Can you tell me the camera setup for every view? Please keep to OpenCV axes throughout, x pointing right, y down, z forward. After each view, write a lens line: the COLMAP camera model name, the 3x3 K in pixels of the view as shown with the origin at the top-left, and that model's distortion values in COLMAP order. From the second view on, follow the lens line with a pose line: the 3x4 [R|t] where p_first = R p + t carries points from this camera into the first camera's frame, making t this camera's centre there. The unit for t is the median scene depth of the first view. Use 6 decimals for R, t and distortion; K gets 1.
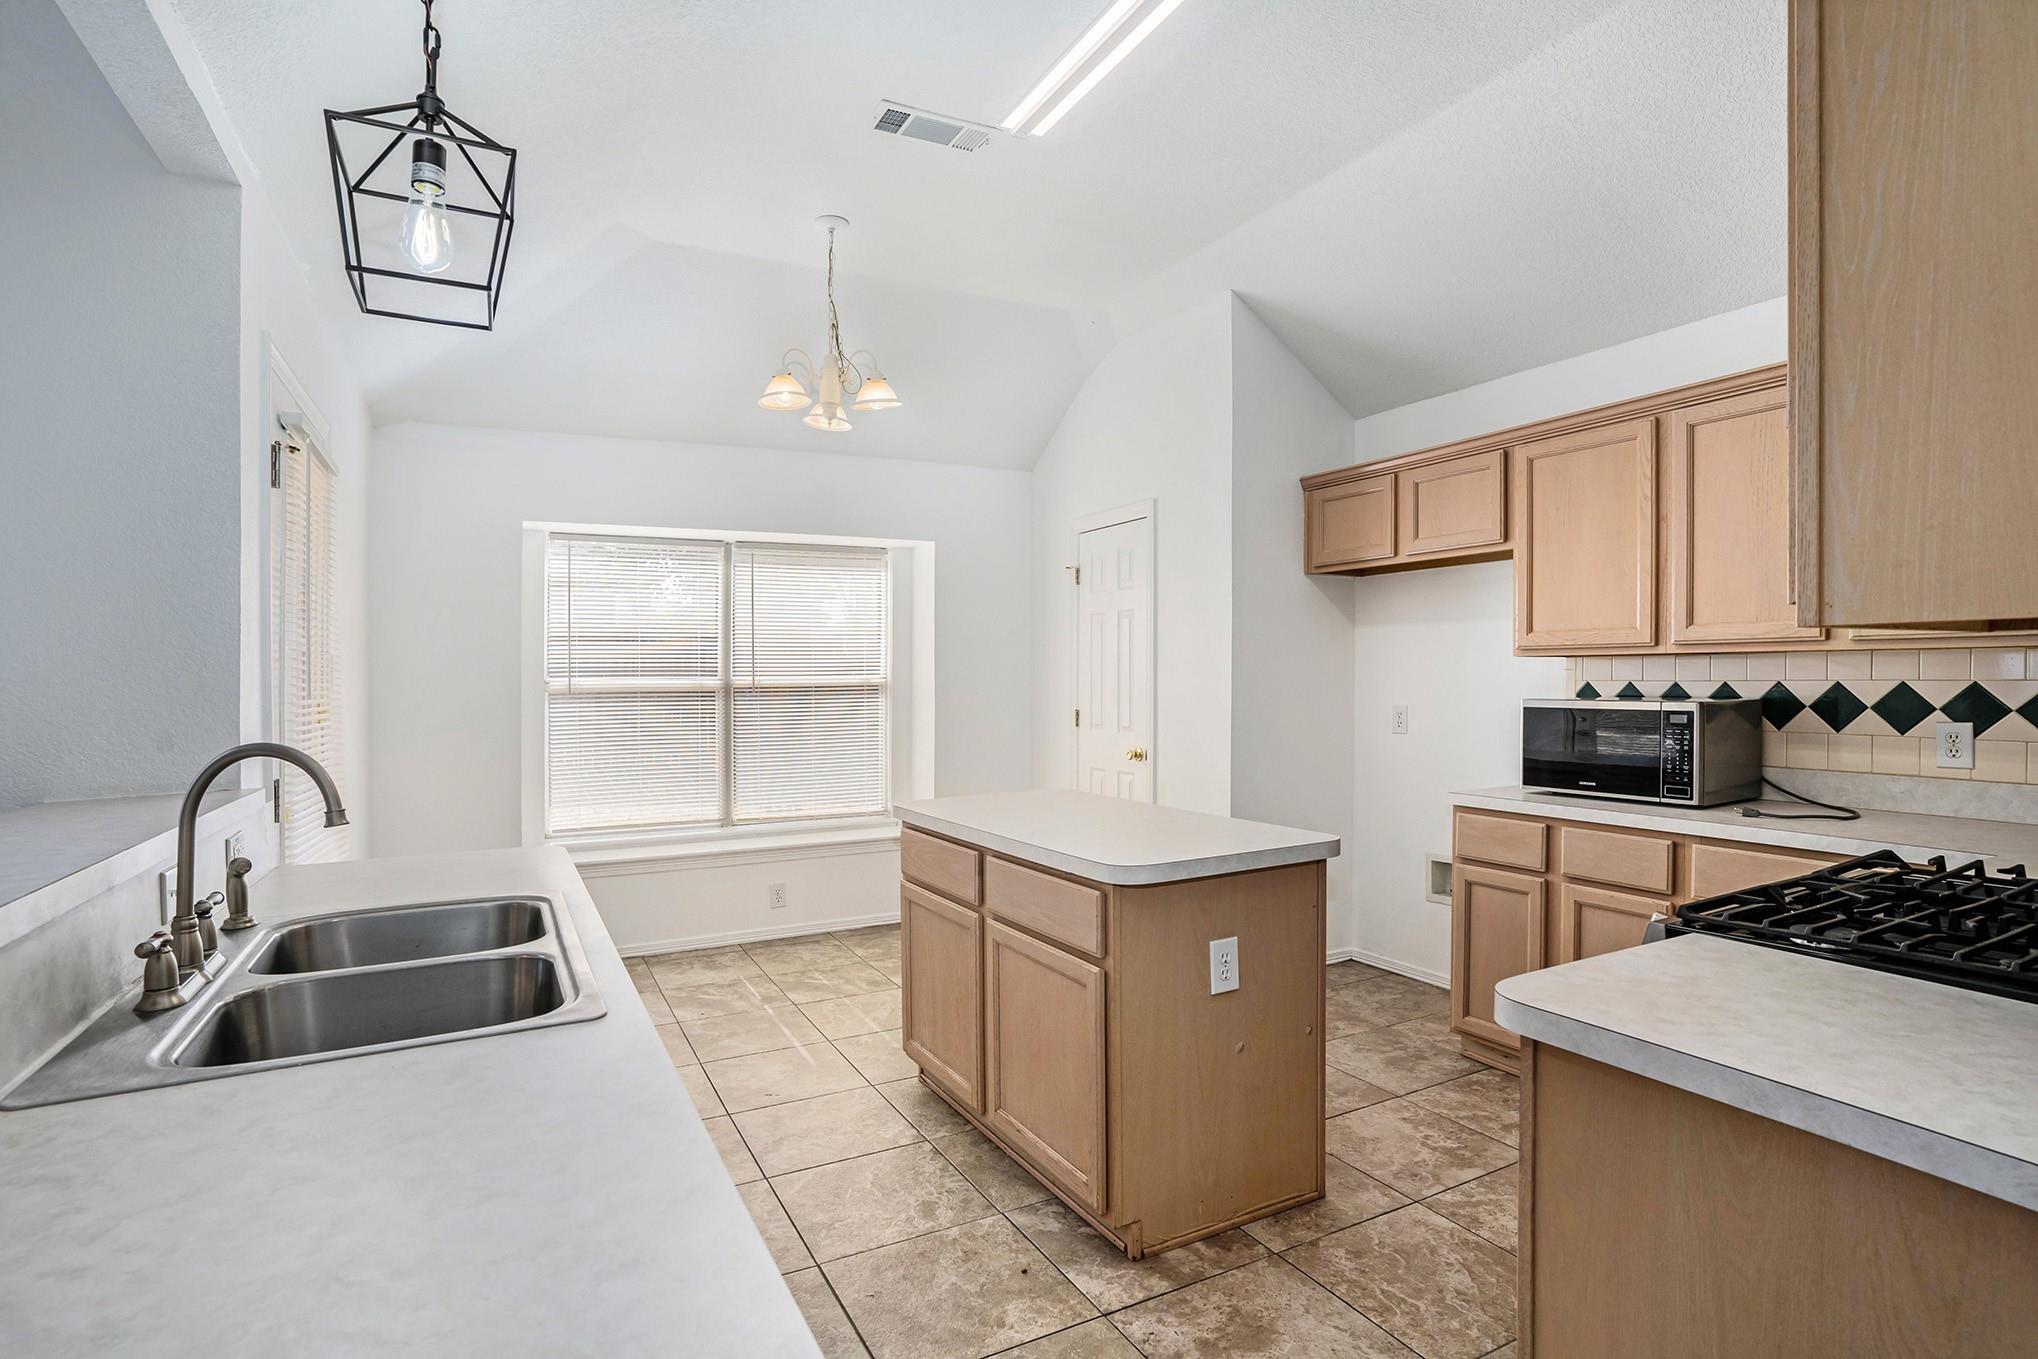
lens RADIAL K [[1022.3, 0, 1029.7], [0, 1022.3, 669.5], [0, 0, 1]] dist [-0.002351, 0.000029]
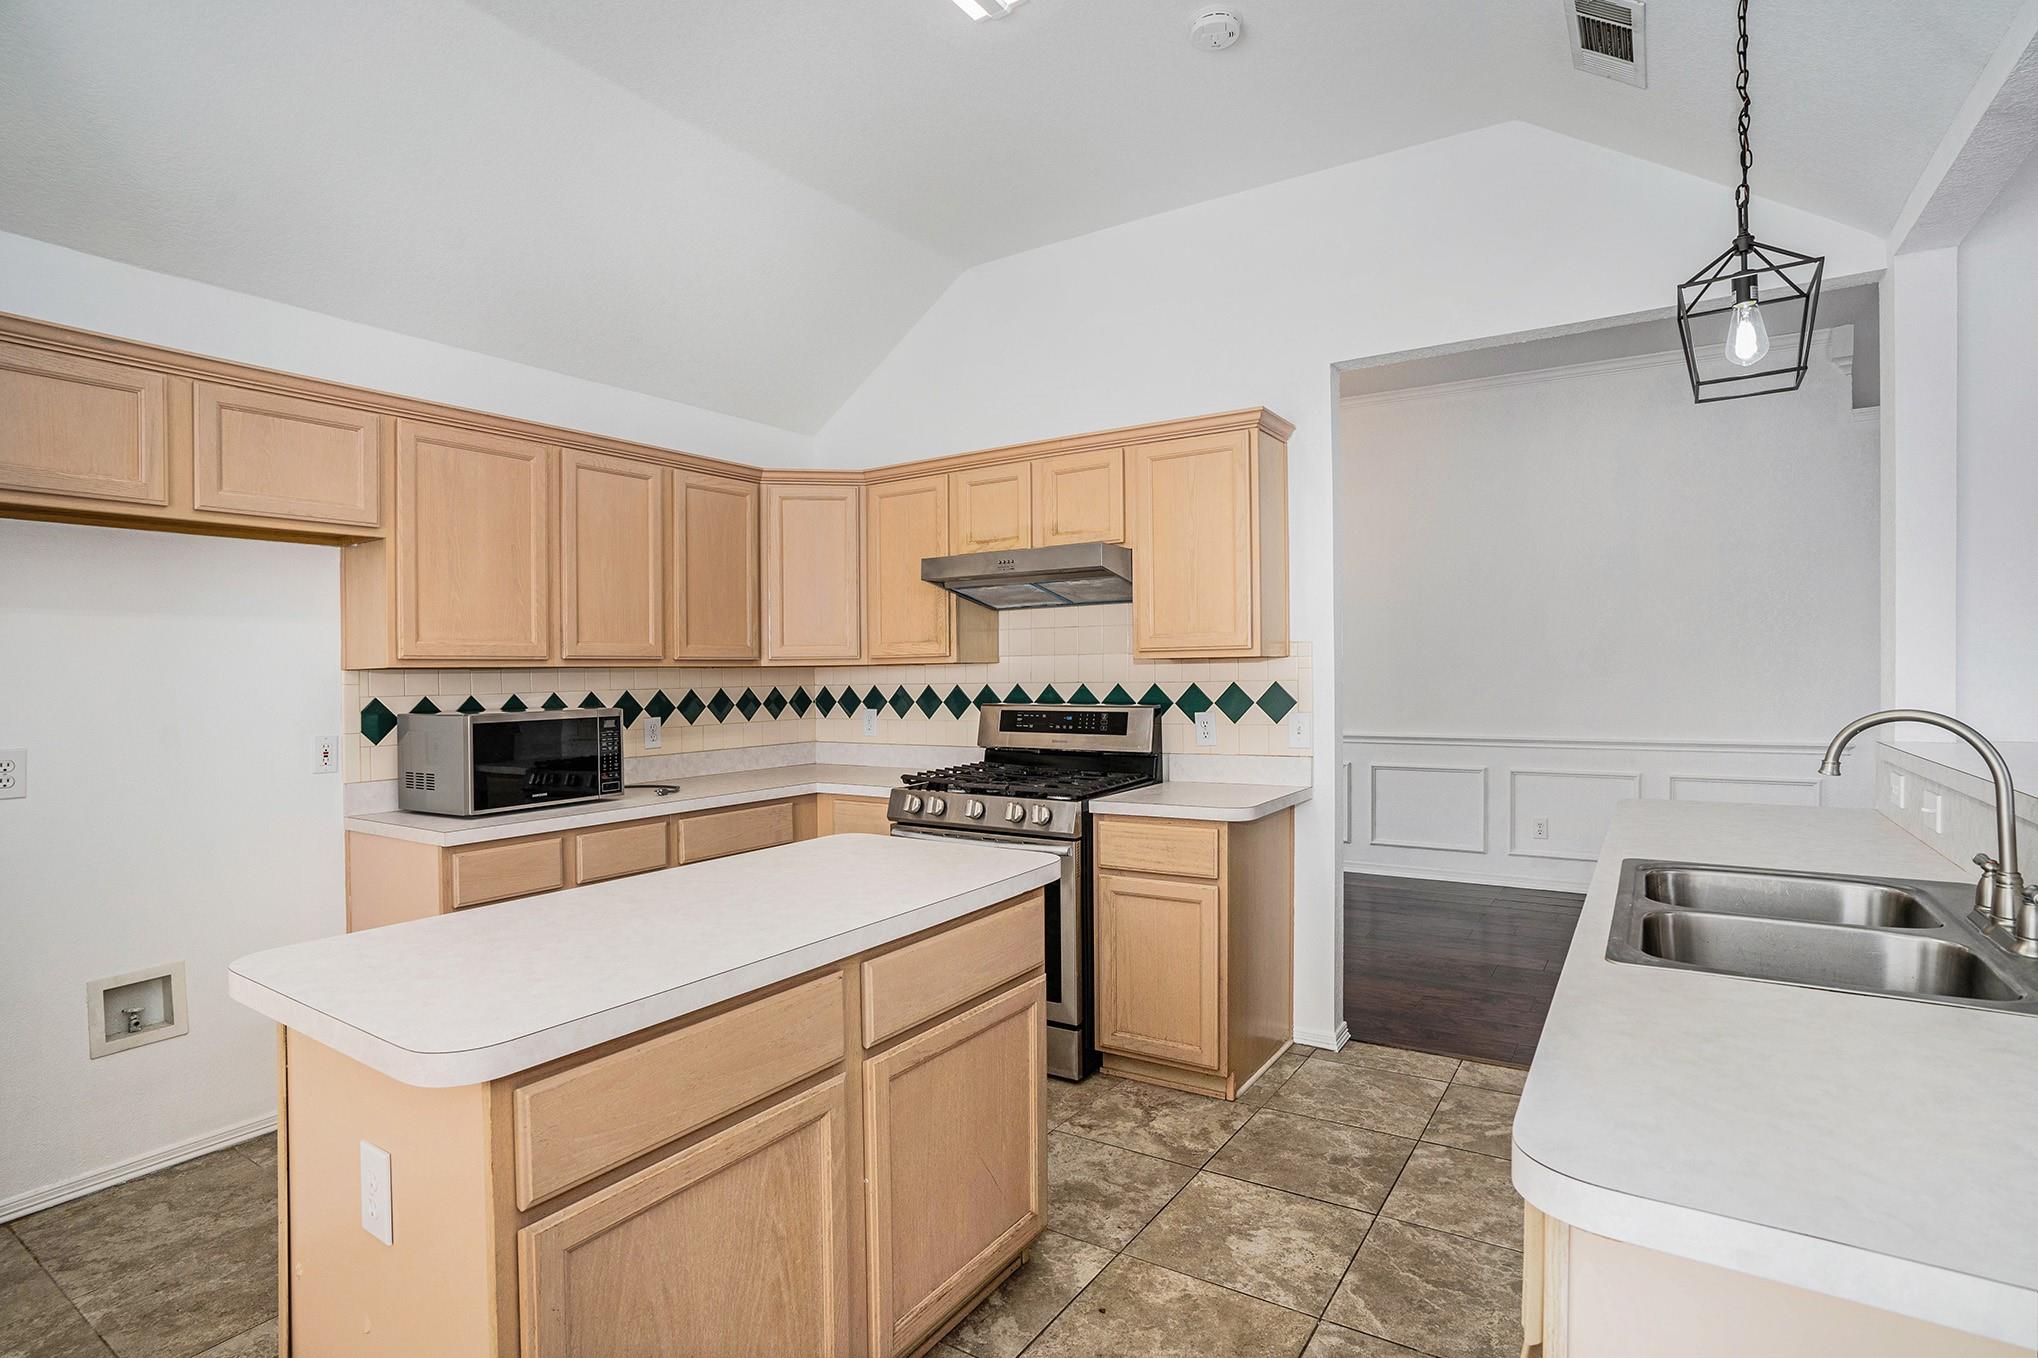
lens RADIAL K [[1022.3, 0, 1025.1], [0, 1022.3, 685.5], [0, 0, 1]] dist [-0.002351, 0.000029]
pose [[-0.466739, 0.004726, 0.884383, -0.589074], [0.015545, 0.999875, 0.002861, 0.008795], [-0.884259, 0.015083, -0.466754, 1.093023]]
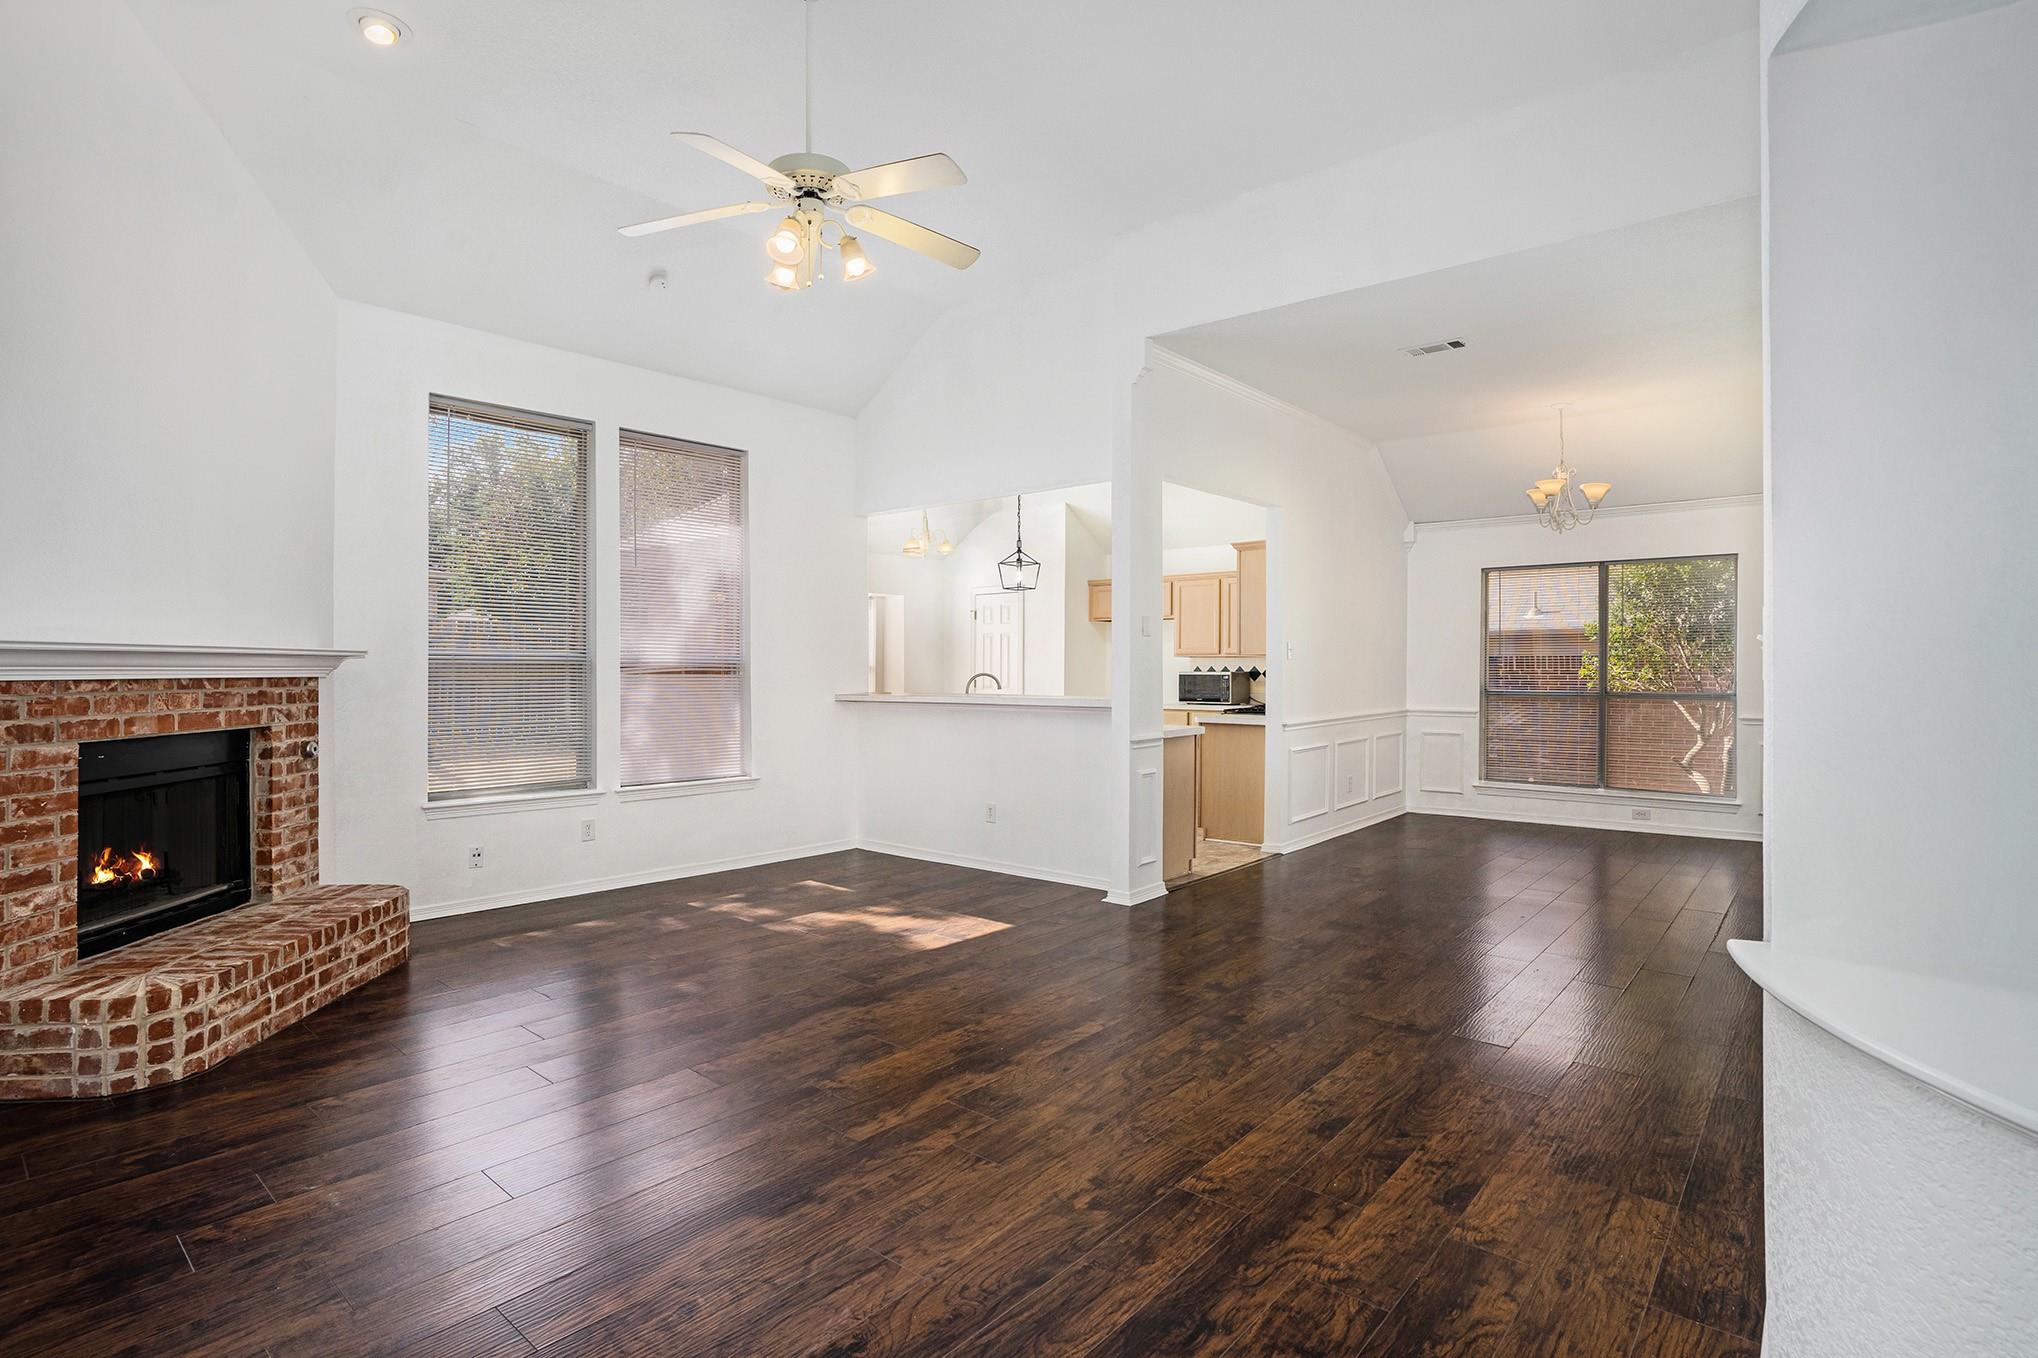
lens RADIAL K [[1022.3, 0, 1020.7], [0, 1022.3, 672.6], [0, 0, 1]] dist [-0.002351, 0.000029]
pose [[0.934222, -0.000072, 0.356691, -0.962124], [-0.001153, 0.999994, 0.003224, 0.023413], [-0.356689, -0.003424, 0.934217, -1.531961]]
